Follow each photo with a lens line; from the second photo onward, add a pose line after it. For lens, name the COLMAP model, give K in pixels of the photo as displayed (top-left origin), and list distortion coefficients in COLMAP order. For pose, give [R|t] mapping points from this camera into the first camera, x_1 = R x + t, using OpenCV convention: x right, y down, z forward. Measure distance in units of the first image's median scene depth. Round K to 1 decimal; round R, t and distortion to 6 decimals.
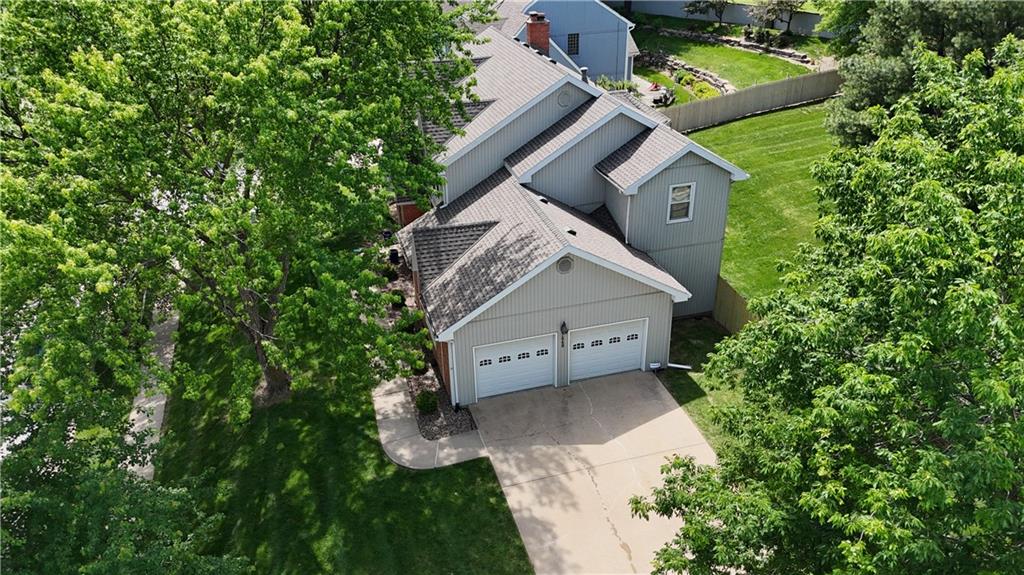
lens RADIAL K [[761.7, 0, 507.9], [0, 761.7, 284.0], [0, 0, 1]] dist [0.026425, -0.009978]
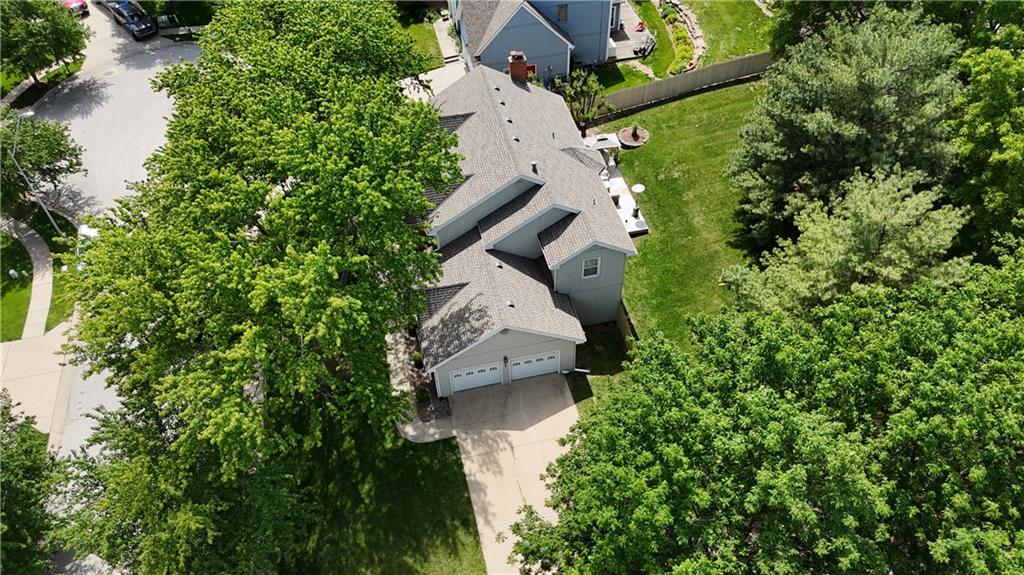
lens RADIAL K [[761.7, 0, 512.0], [0, 761.7, 286.3], [0, 0, 1]] dist [0.026425, -0.009978]
pose [[0.998330, 0.038298, -0.043260, 0.155403], [-0.021307, 0.940009, 0.340484, -0.657625], [0.053704, -0.338994, 0.939254, -0.486463]]
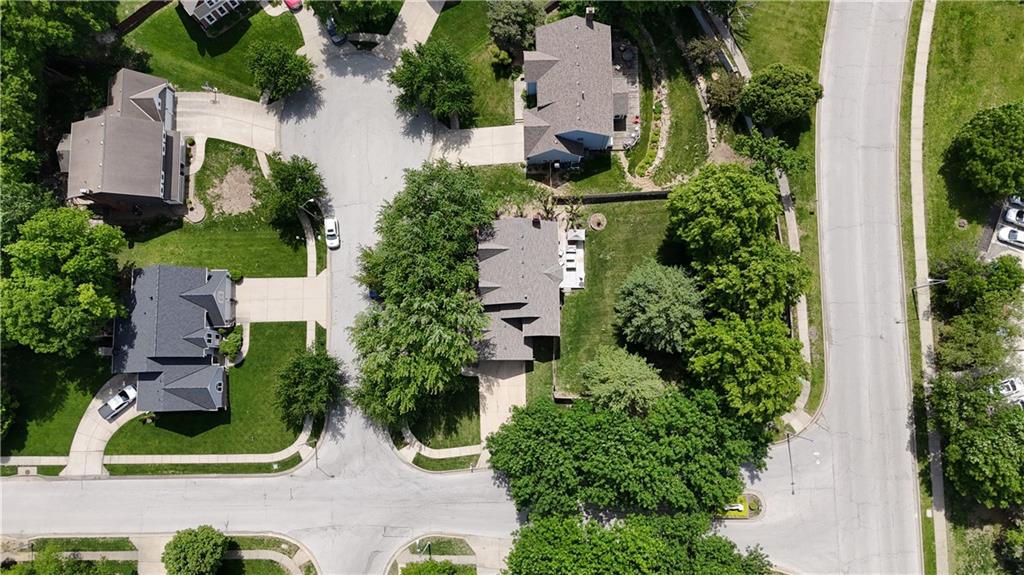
lens RADIAL K [[761.7, 0, 508.8], [0, 761.7, 289.4], [0, 0, 1]] dist [0.026425, -0.009978]
pose [[0.963053, 0.267075, -0.034644, 0.162295], [-0.119292, 0.538370, 0.834222, -3.774903], [0.241452, -0.799267, 0.550339, -1.038223]]
